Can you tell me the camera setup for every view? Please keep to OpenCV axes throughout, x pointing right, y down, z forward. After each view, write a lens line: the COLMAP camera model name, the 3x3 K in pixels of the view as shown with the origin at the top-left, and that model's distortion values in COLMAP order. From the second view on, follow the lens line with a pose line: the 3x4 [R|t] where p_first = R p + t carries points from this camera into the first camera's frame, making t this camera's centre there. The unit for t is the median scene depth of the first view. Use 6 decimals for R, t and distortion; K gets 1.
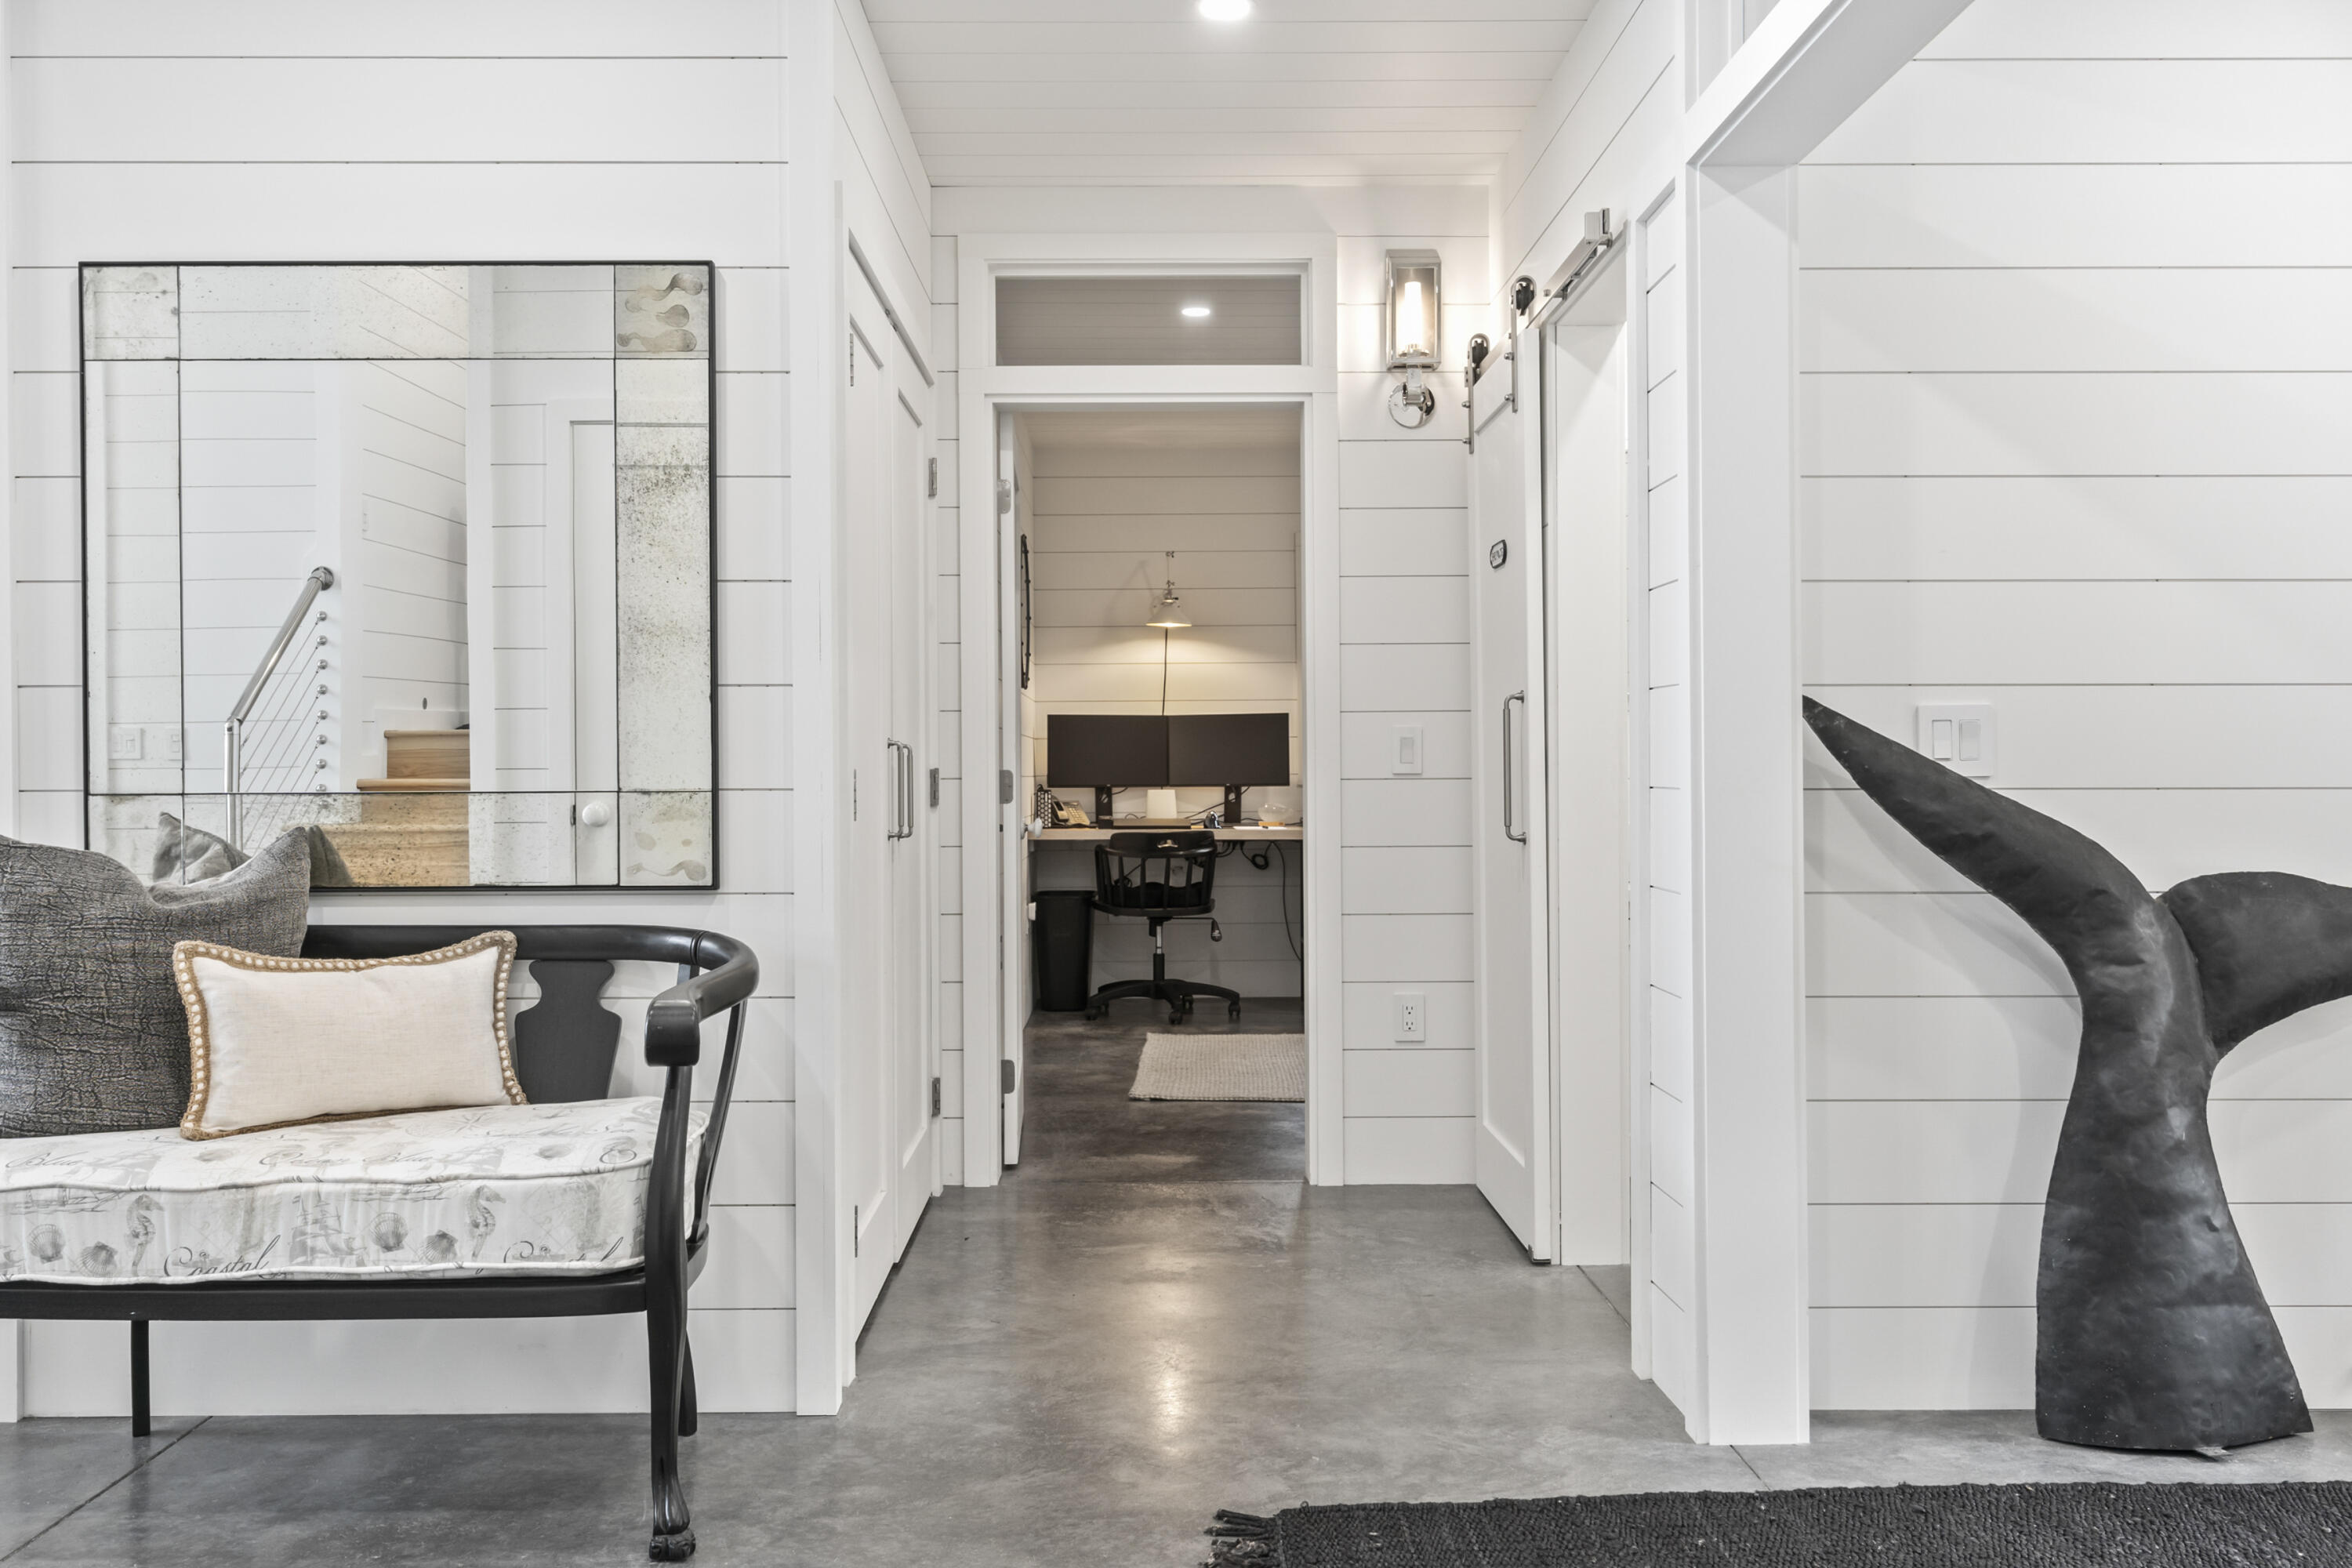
lens RADIAL K [[2051.1, 0, 1172.9], [0, 2051.1, 780.1], [0, 0, 1]] dist [0.019505, -0.005978]
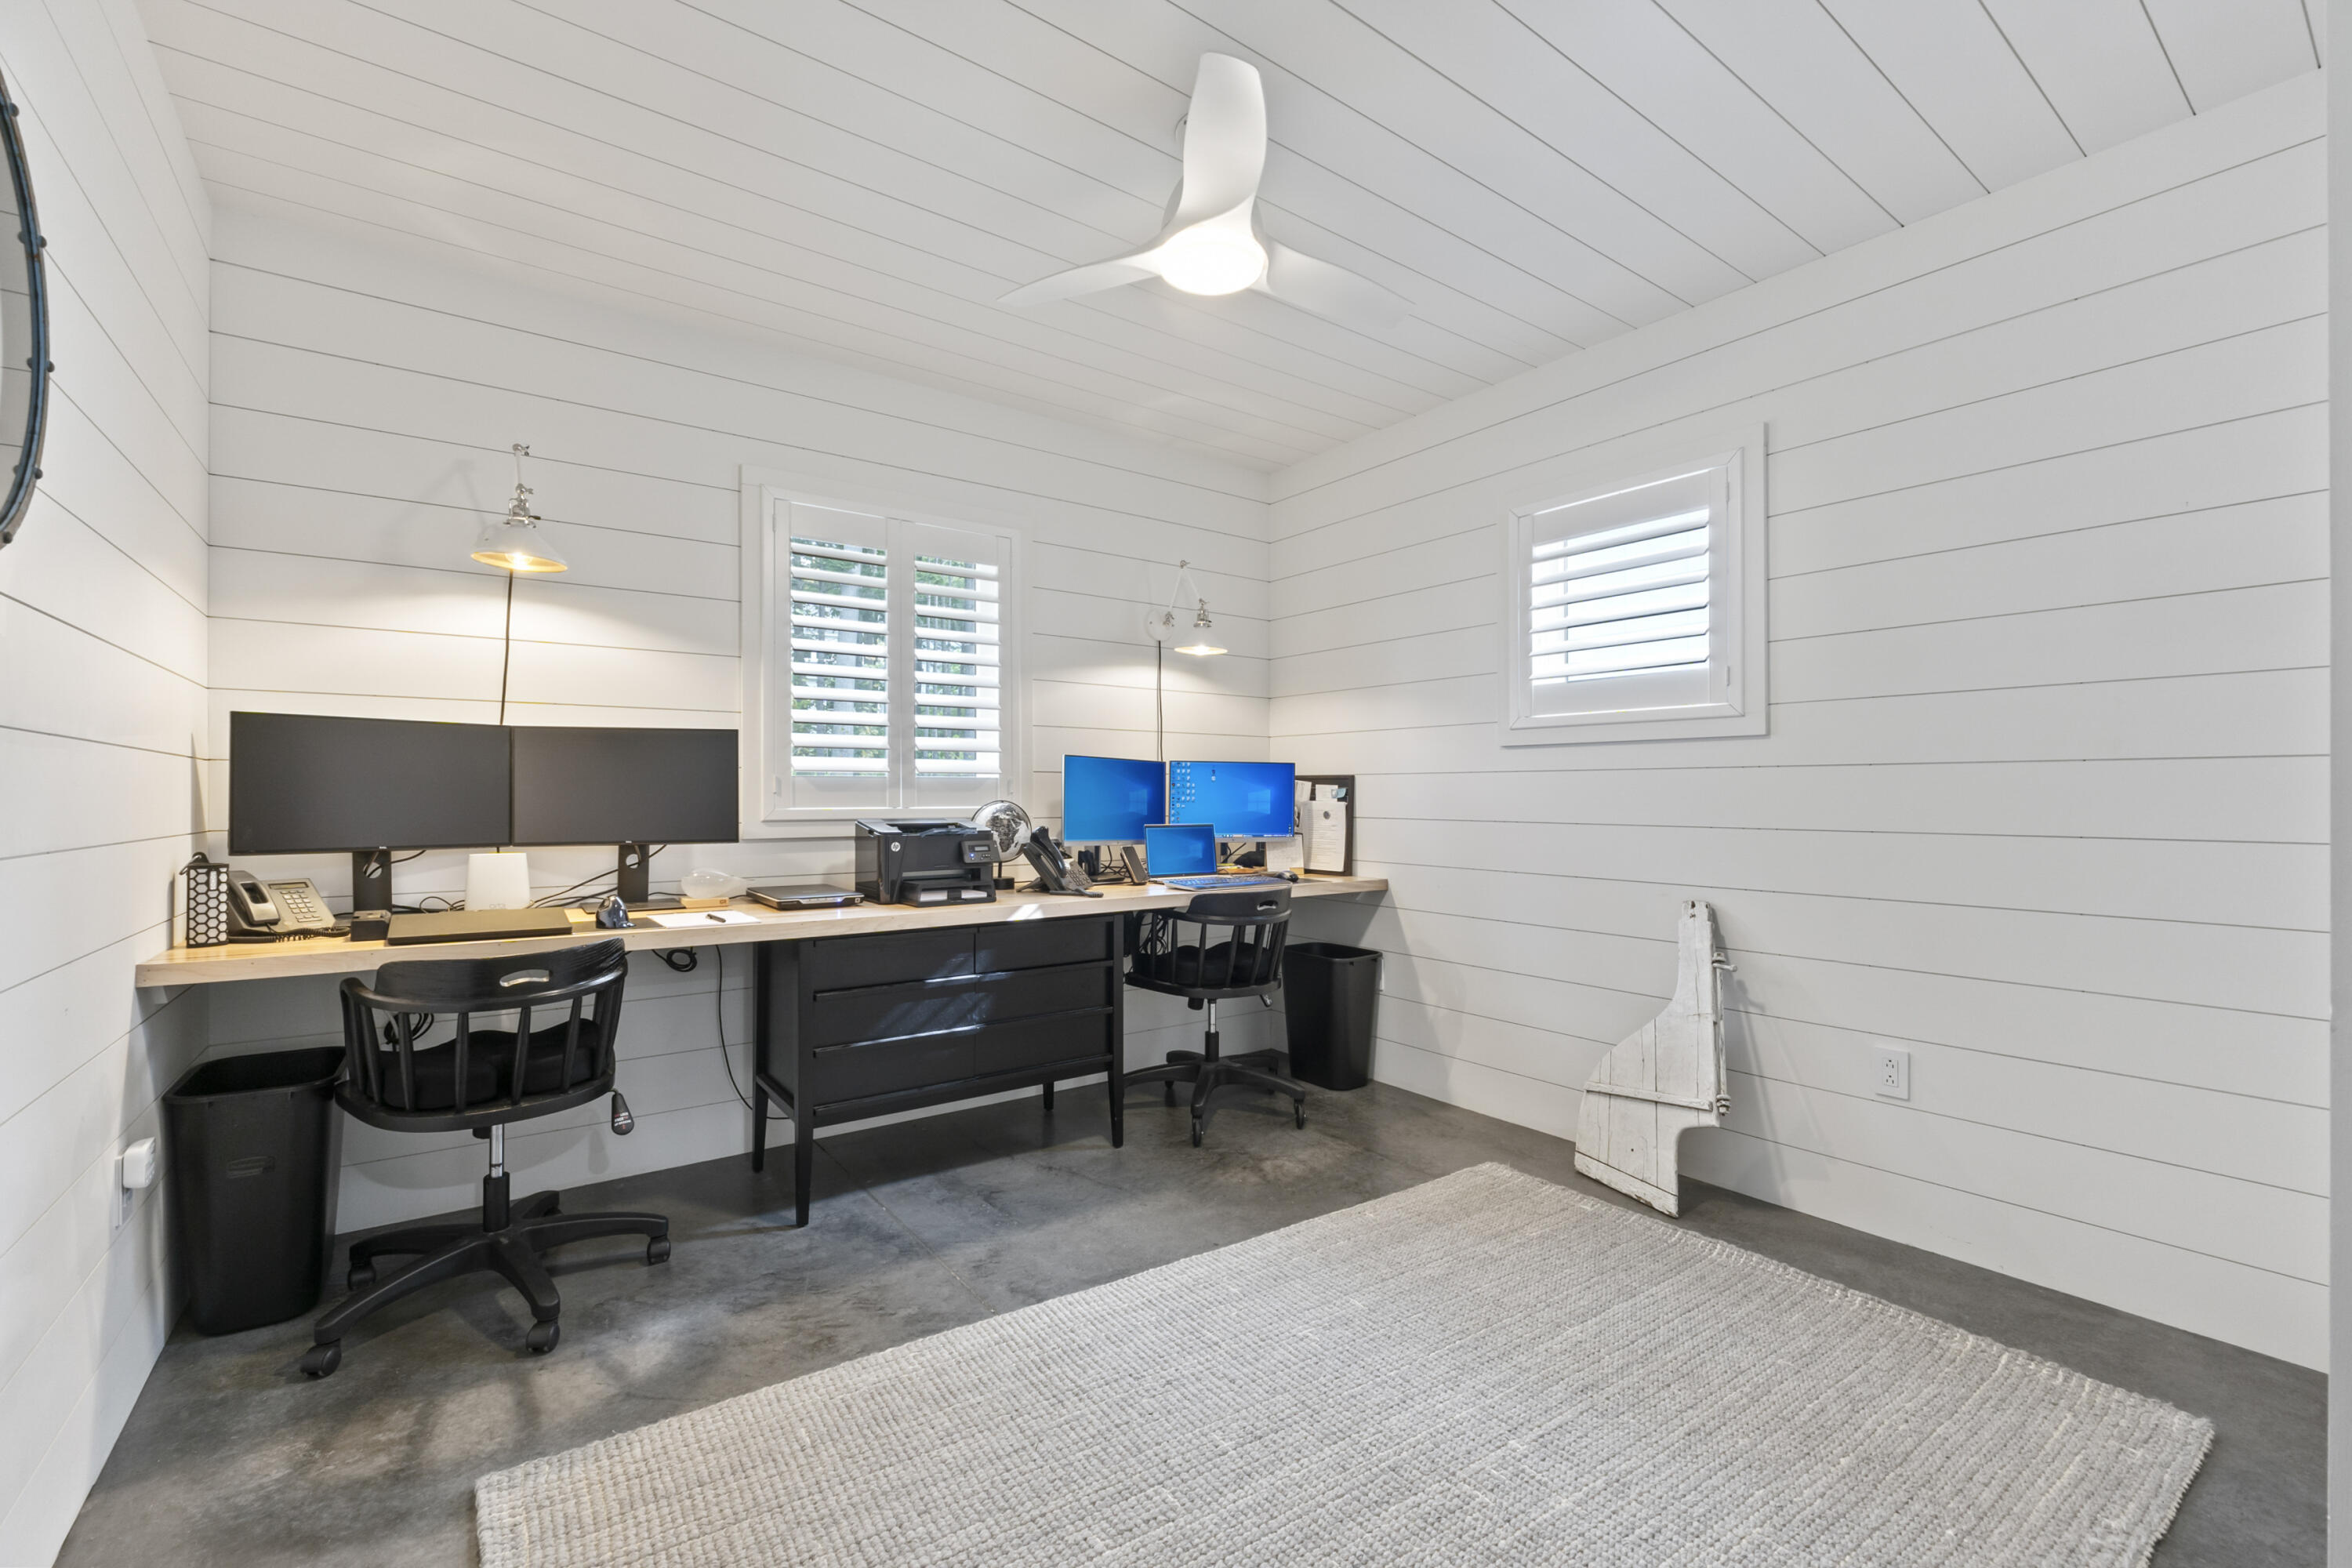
lens RADIAL K [[997.8, 0, 1177.0], [0, 997.8, 798.9], [0, 0, 1]] dist [-0.006697, -0.000094]
pose [[0.816685, 0.005094, 0.577061, -0.011523], [-0.000490, 0.999967, -0.008133, -0.008595], [-0.577084, 0.006359, 0.816660, 0.668929]]
